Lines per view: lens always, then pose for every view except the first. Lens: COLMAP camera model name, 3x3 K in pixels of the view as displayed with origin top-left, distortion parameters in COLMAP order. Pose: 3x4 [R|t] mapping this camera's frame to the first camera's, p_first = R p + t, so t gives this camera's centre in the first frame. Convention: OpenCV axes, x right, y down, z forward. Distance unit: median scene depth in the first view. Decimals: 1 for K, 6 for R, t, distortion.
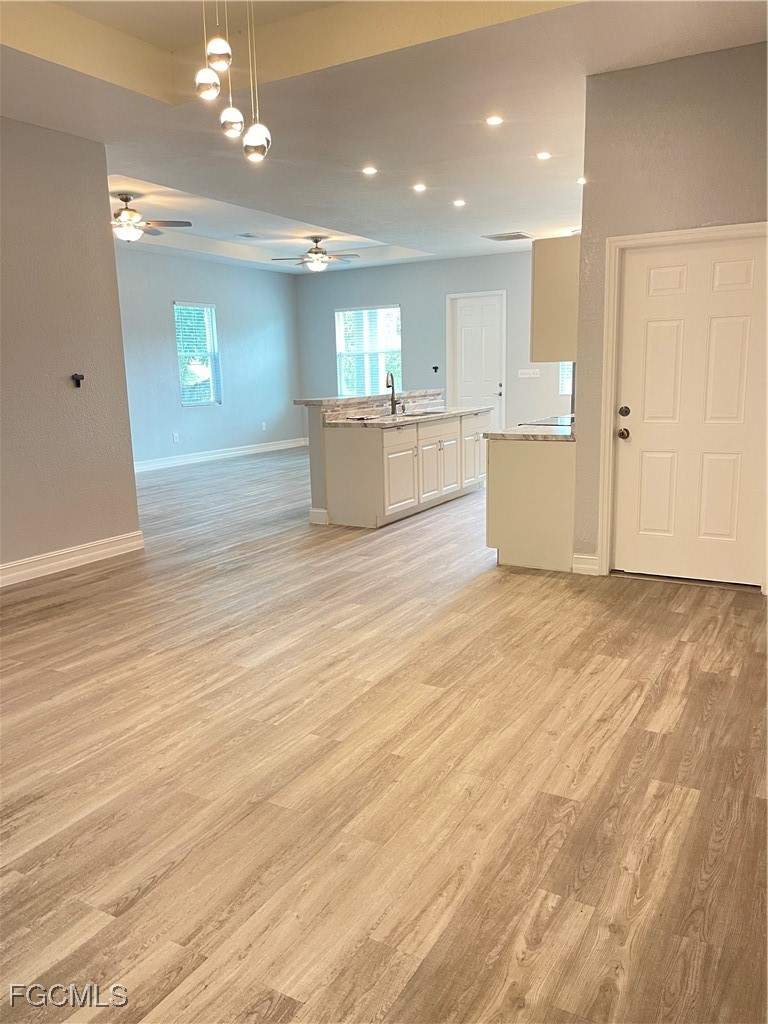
lens RADIAL K [[774.0, 0, 382.0], [0, 774.0, 512.4], [0, 0, 1]] dist [0.065079, -0.085515]
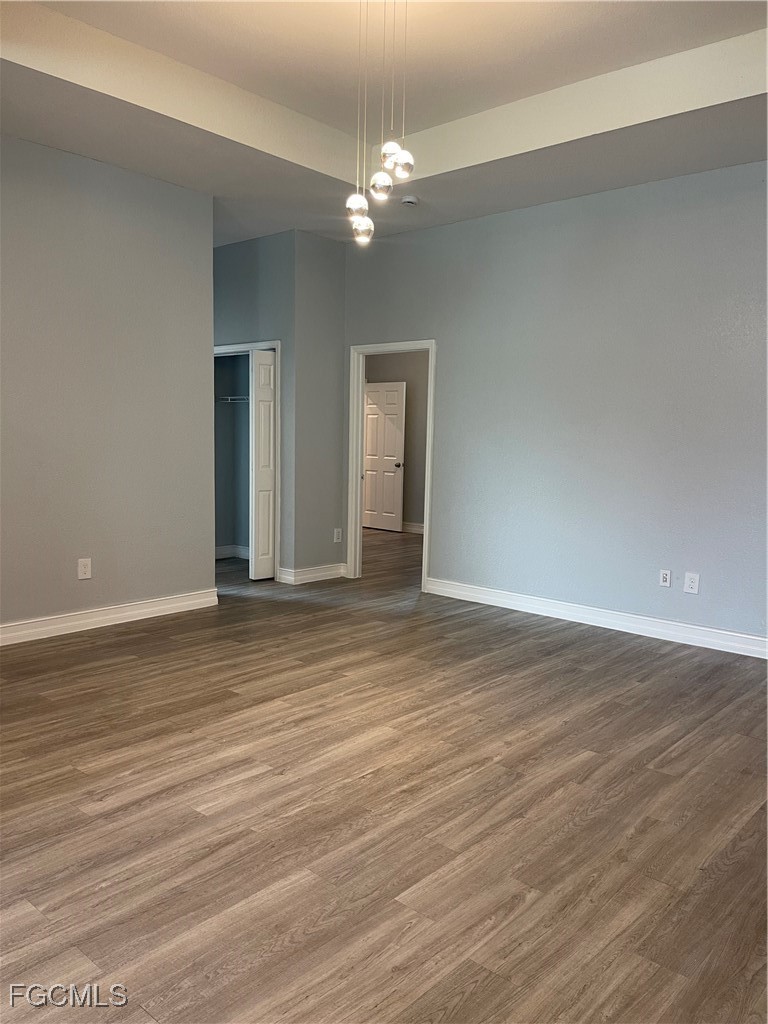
lens RADIAL K [[774.0, 0, 382.0], [0, 774.0, 512.4], [0, 0, 1]] dist [0.065079, -0.085515]
pose [[-0.979732, -0.016111, 0.199665, -0.354597], [0.039963, 0.961001, 0.273641, -0.323689], [-0.196287, 0.276074, -0.940880, 1.831525]]
